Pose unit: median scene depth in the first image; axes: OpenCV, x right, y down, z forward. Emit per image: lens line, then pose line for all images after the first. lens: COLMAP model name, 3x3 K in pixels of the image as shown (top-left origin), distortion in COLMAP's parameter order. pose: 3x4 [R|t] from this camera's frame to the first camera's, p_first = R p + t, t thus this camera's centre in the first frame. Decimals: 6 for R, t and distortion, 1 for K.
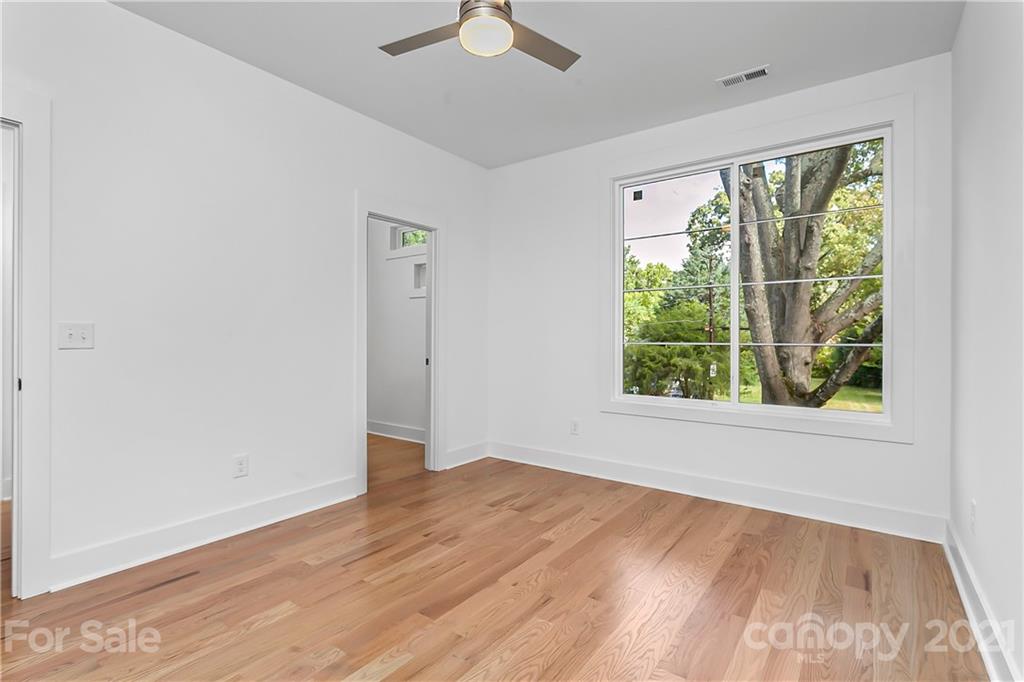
lens RADIAL K [[491.8, 0, 512.8], [0, 491.8, 340.4], [0, 0, 1]] dist [0.003383, 0.003145]
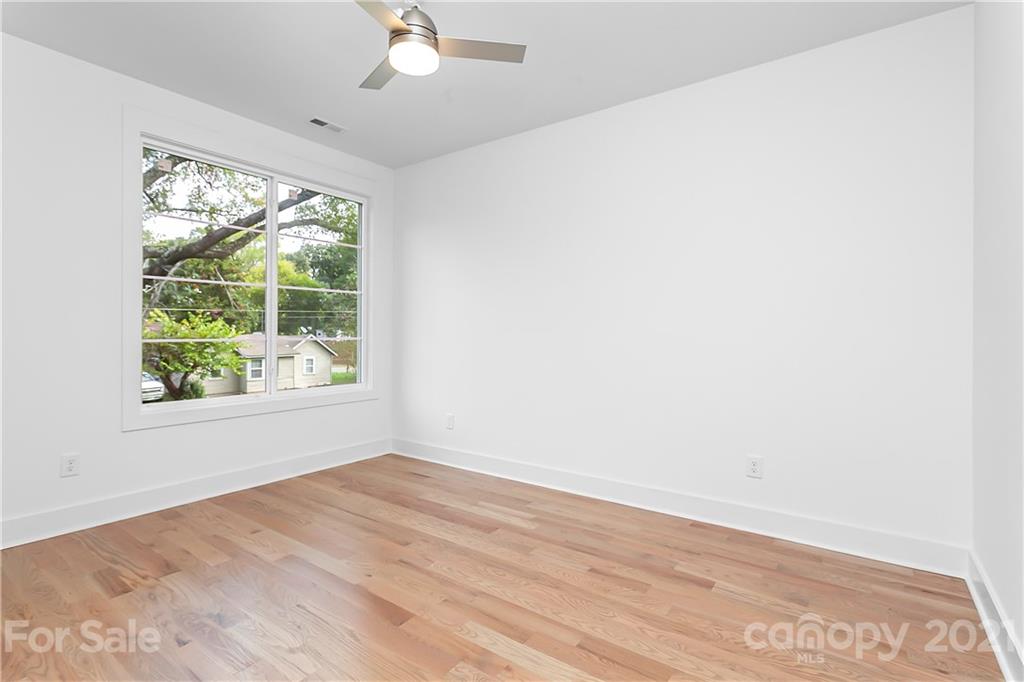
lens RADIAL K [[491.8, 0, 514.5], [0, 491.8, 335.2], [0, 0, 1]] dist [0.003383, 0.003145]
pose [[-0.017395, -0.005191, 0.999835, -0.743254], [0.004713, 0.999975, 0.005274, -0.006247], [-0.999838, 0.004804, -0.017371, 0.517775]]
